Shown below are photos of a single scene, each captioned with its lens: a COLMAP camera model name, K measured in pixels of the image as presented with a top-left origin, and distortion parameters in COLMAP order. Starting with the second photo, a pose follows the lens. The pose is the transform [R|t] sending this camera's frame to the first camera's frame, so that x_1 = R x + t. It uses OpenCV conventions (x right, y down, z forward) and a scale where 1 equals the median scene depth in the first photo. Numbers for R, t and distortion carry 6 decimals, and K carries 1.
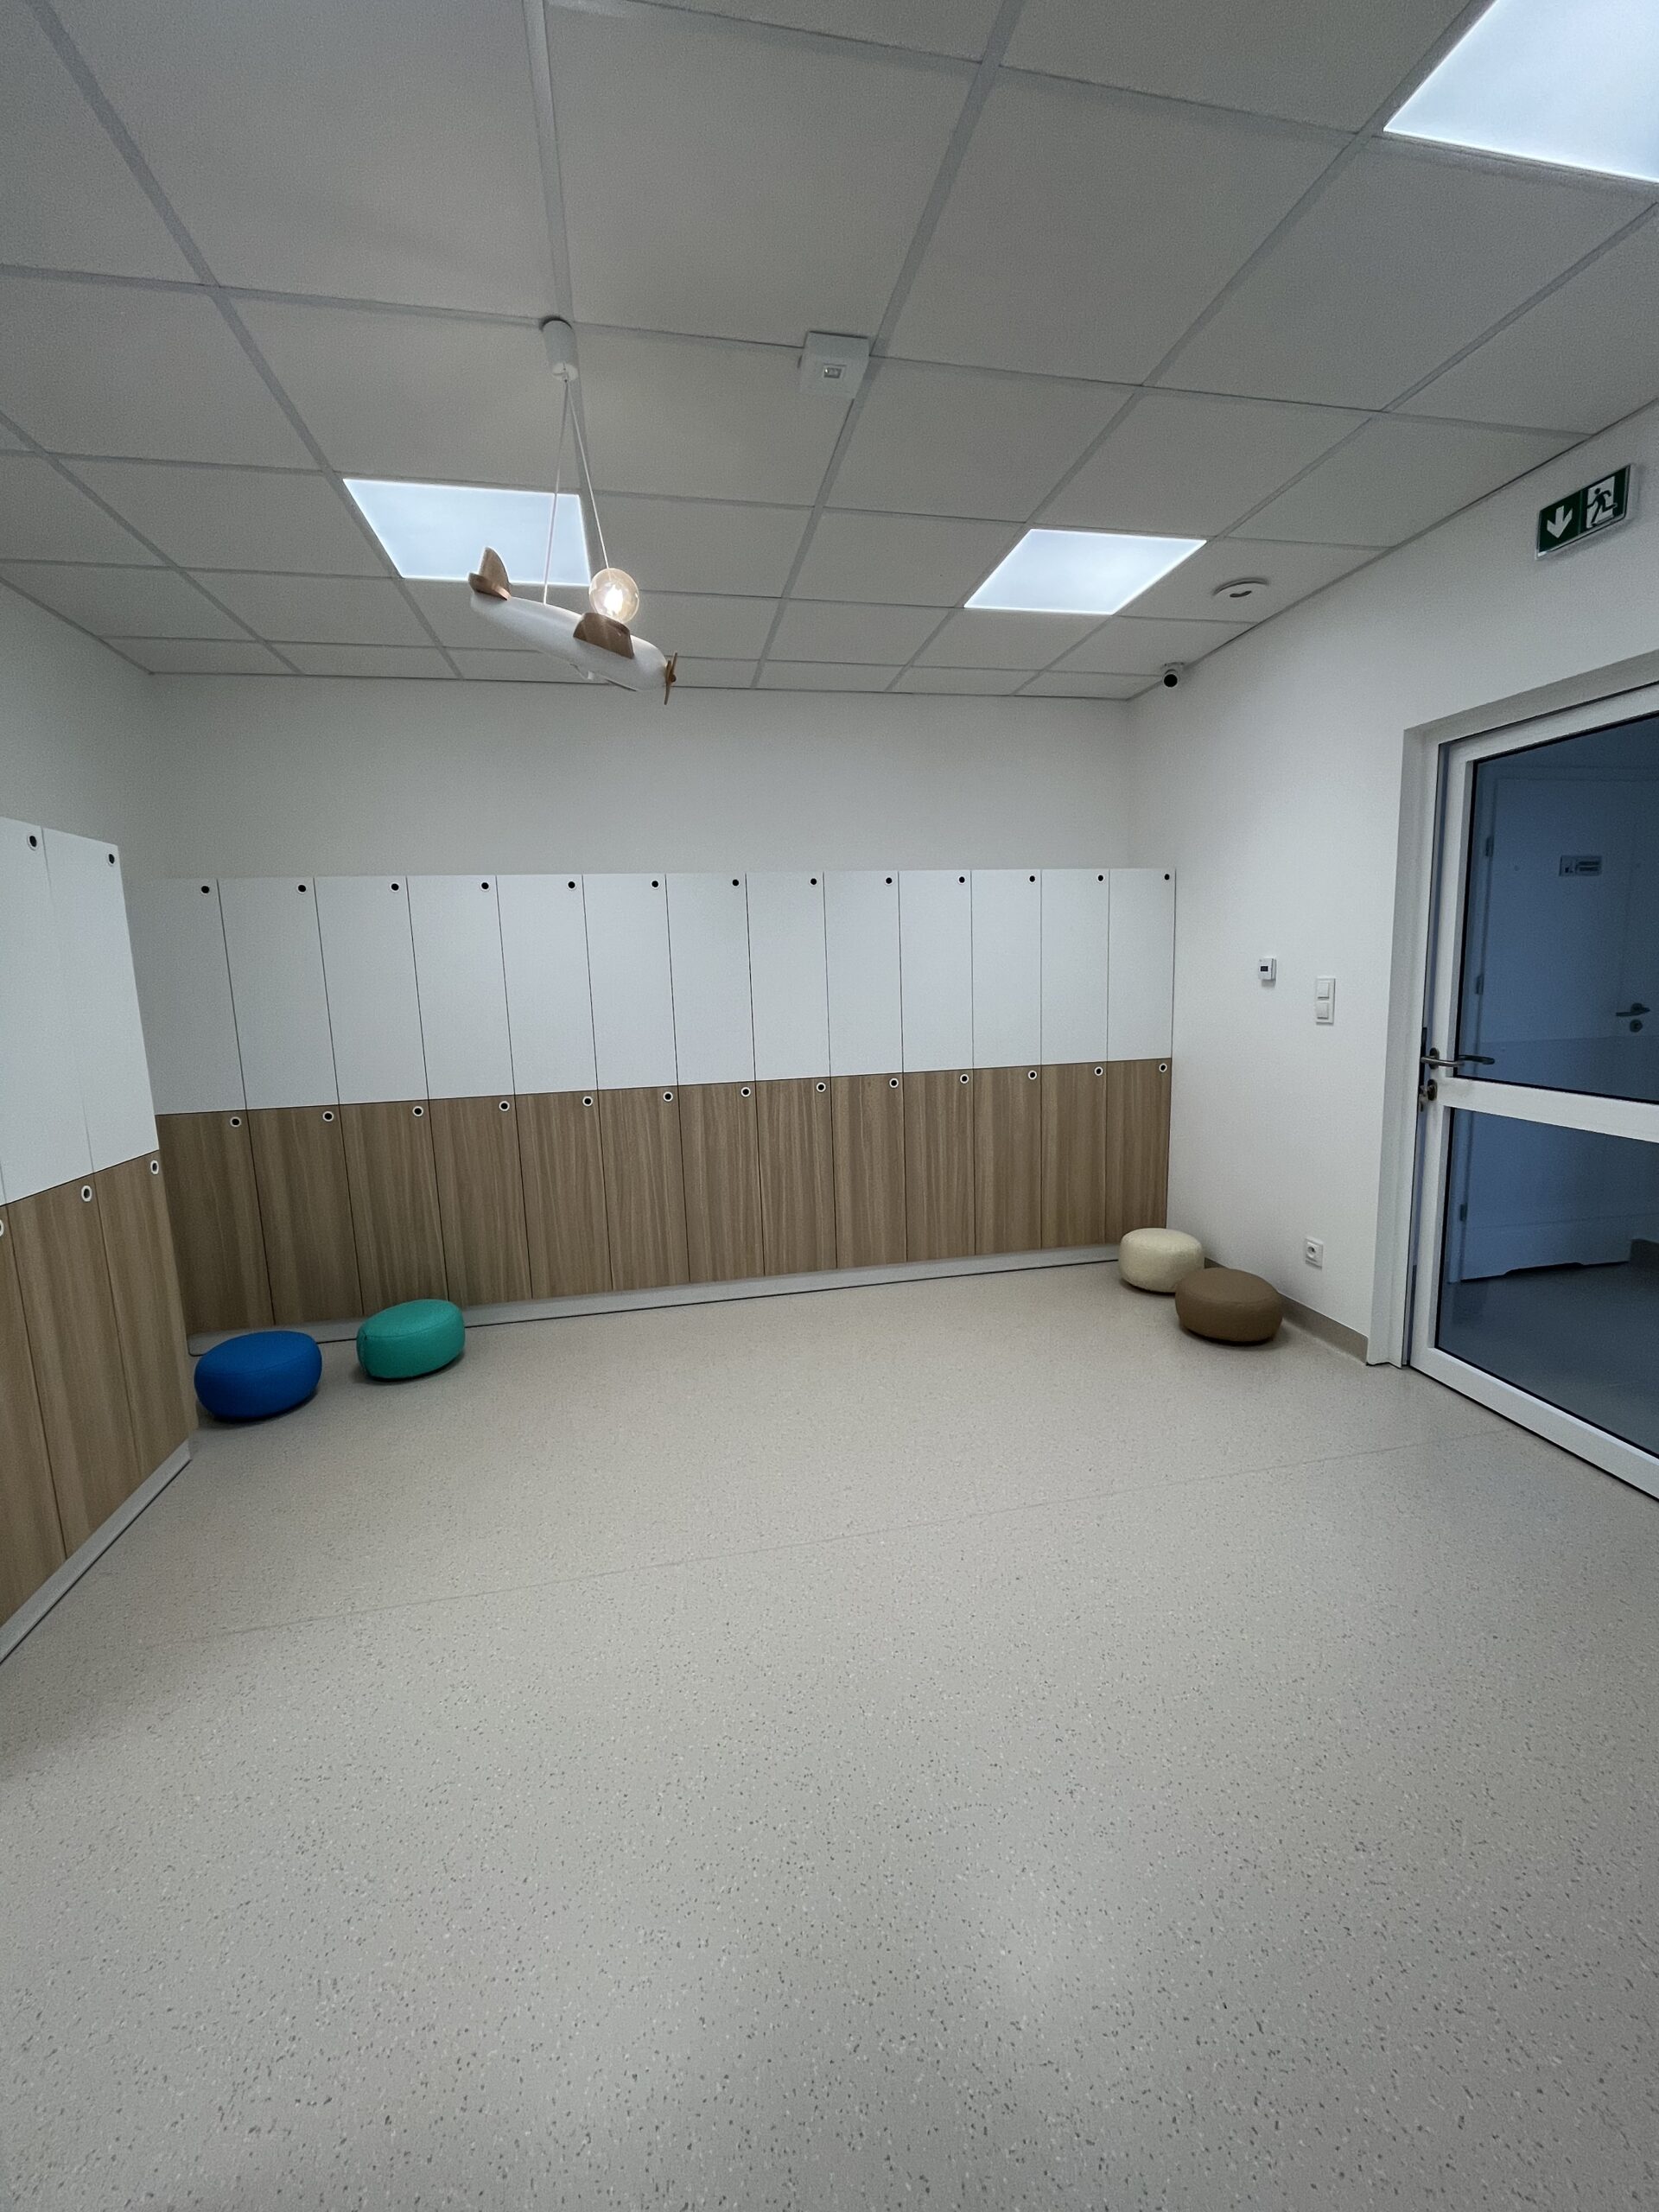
lens RADIAL K [[894.4, 0, 830.5], [0, 894.4, 1100.0], [0, 0, 1]] dist [-0.004743, -0.000273]
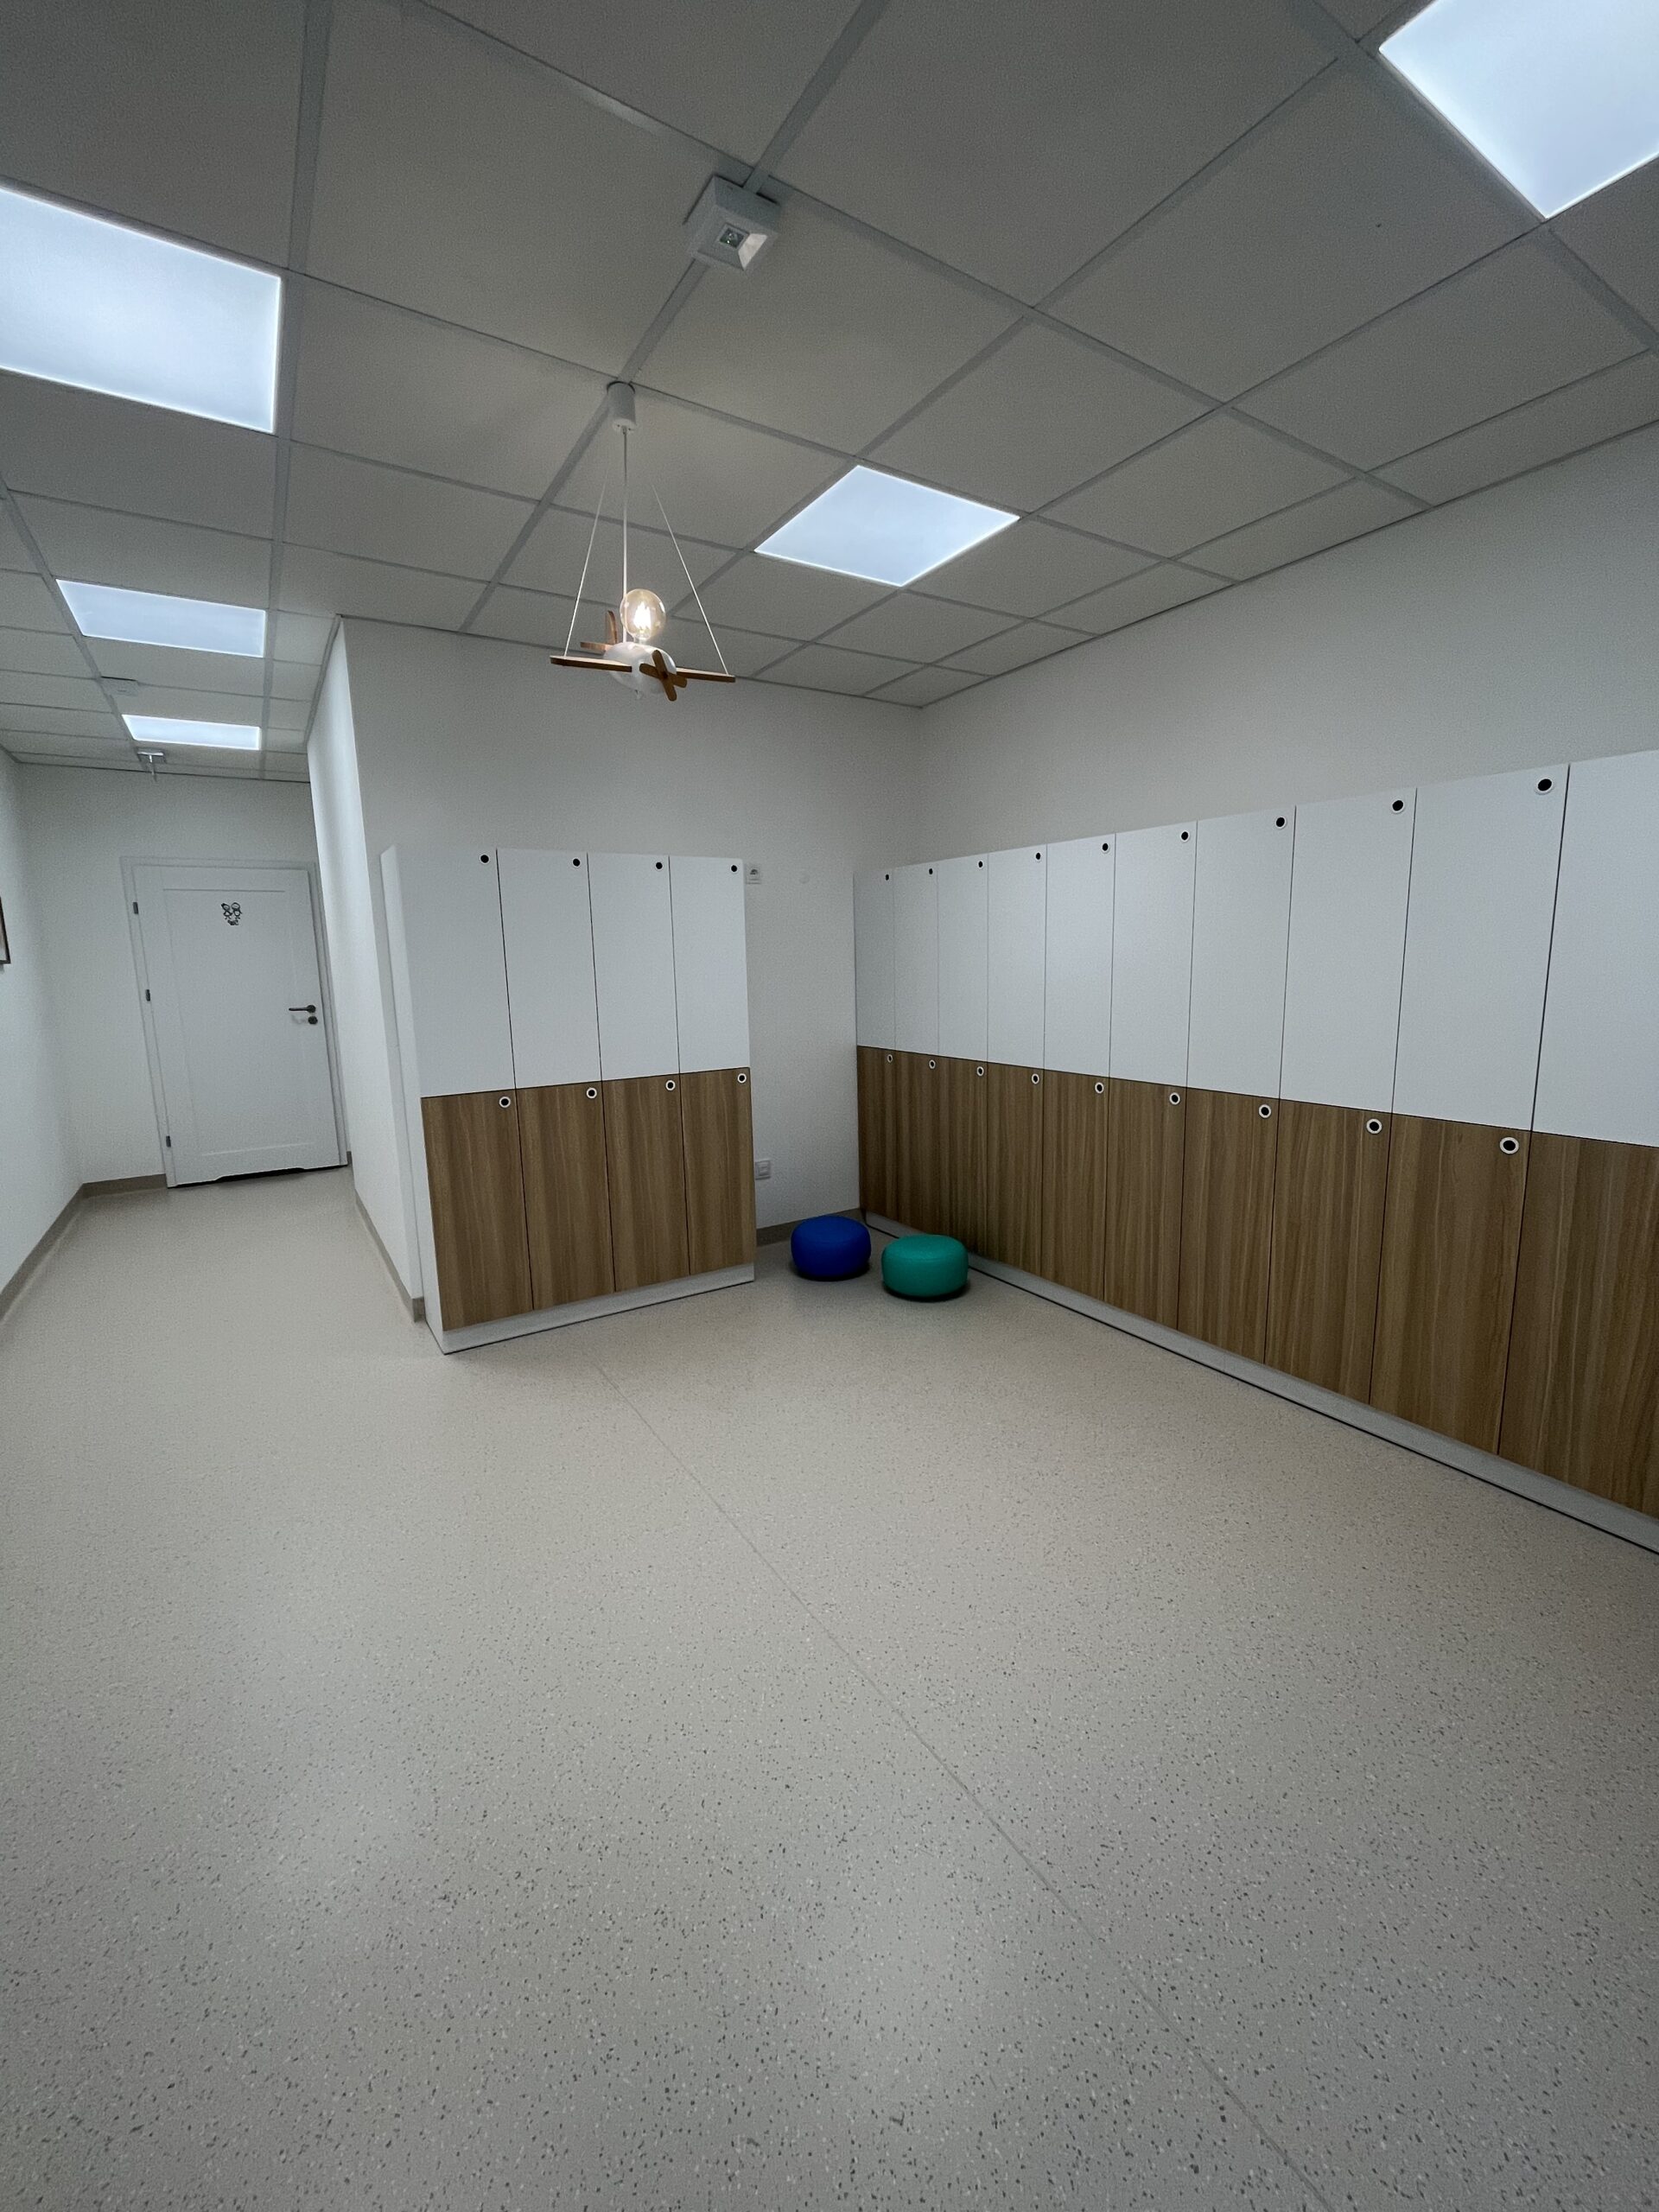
lens RADIAL K [[894.4, 0, 830.5], [0, 894.4, 1100.0], [0, 0, 1]] dist [-0.004743, -0.000273]
pose [[0.362128, 0.173152, -0.915905, 0.452777], [-0.125032, 0.982739, 0.136352, -0.074527], [0.923705, 0.065140, 0.377527, 0.401577]]
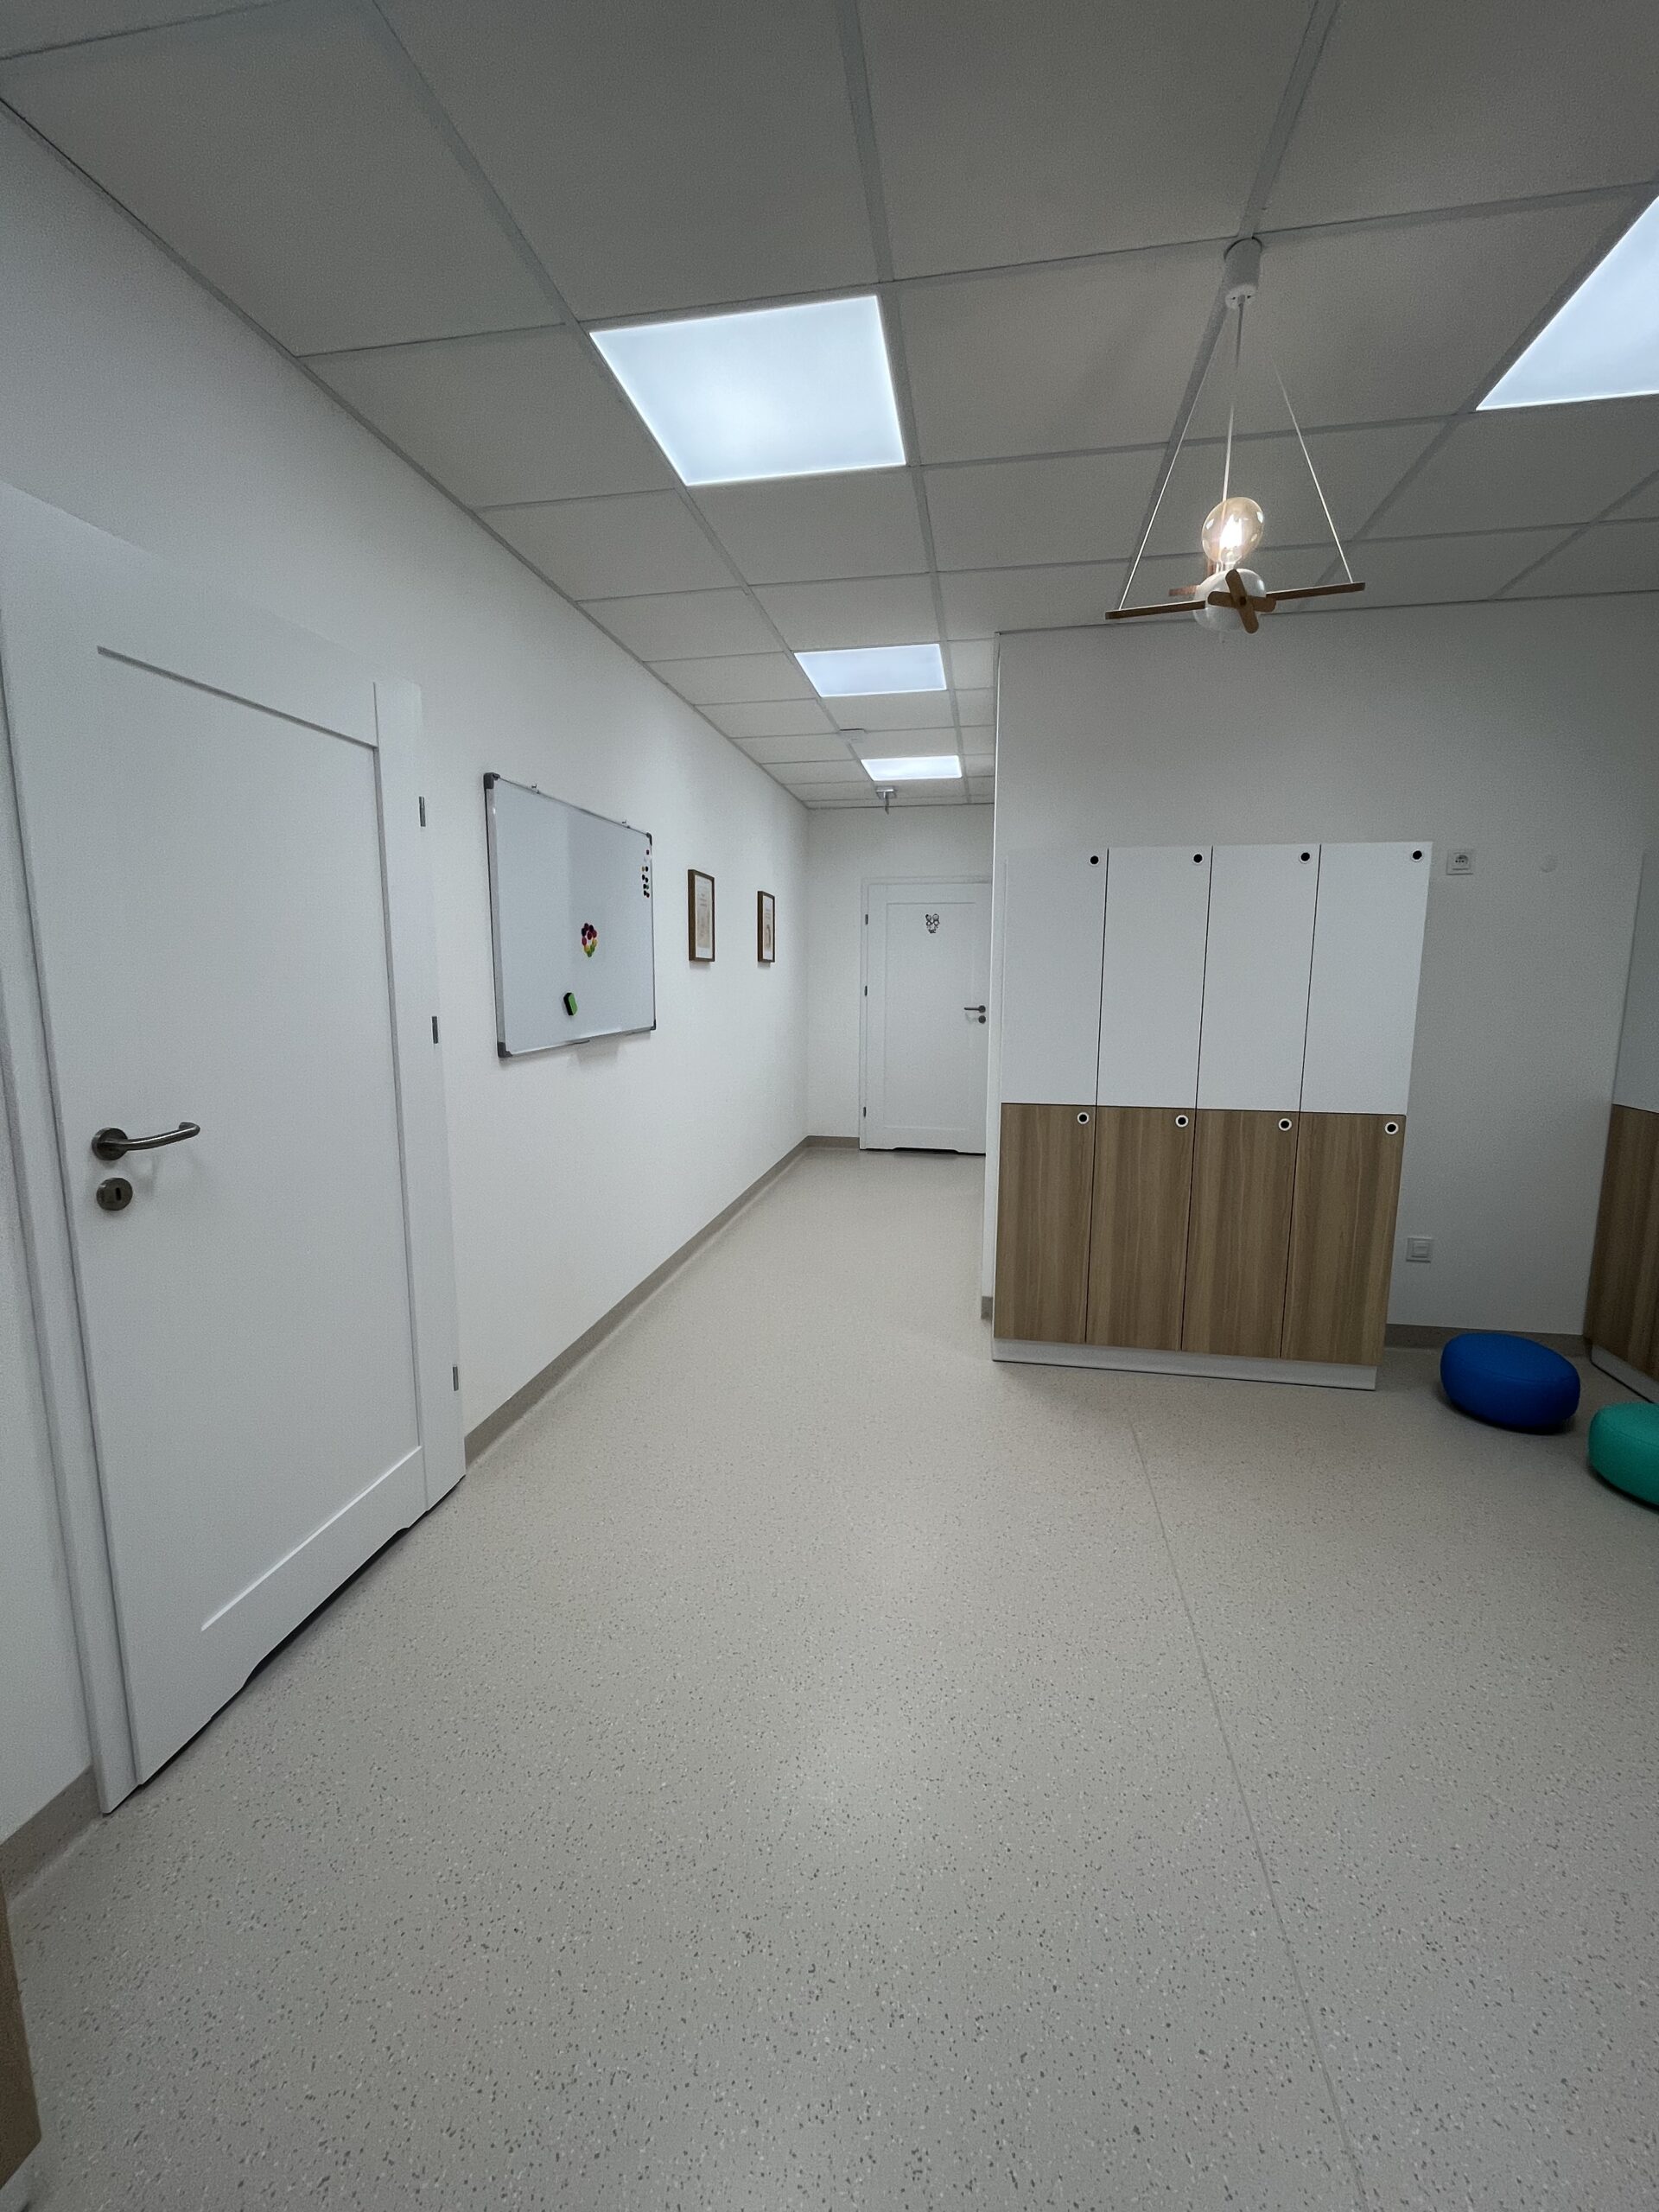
lens RADIAL K [[895.5, 0, 834.5], [0, 895.5, 1100.5], [0, 0, 1]] dist [-0.000820, 0.000023]
pose [[-0.368879, 0.163307, -0.915019, 0.371905], [-0.126668, 0.966427, 0.223547, -0.084489], [0.920806, 0.198366, -0.335809, 0.501506]]
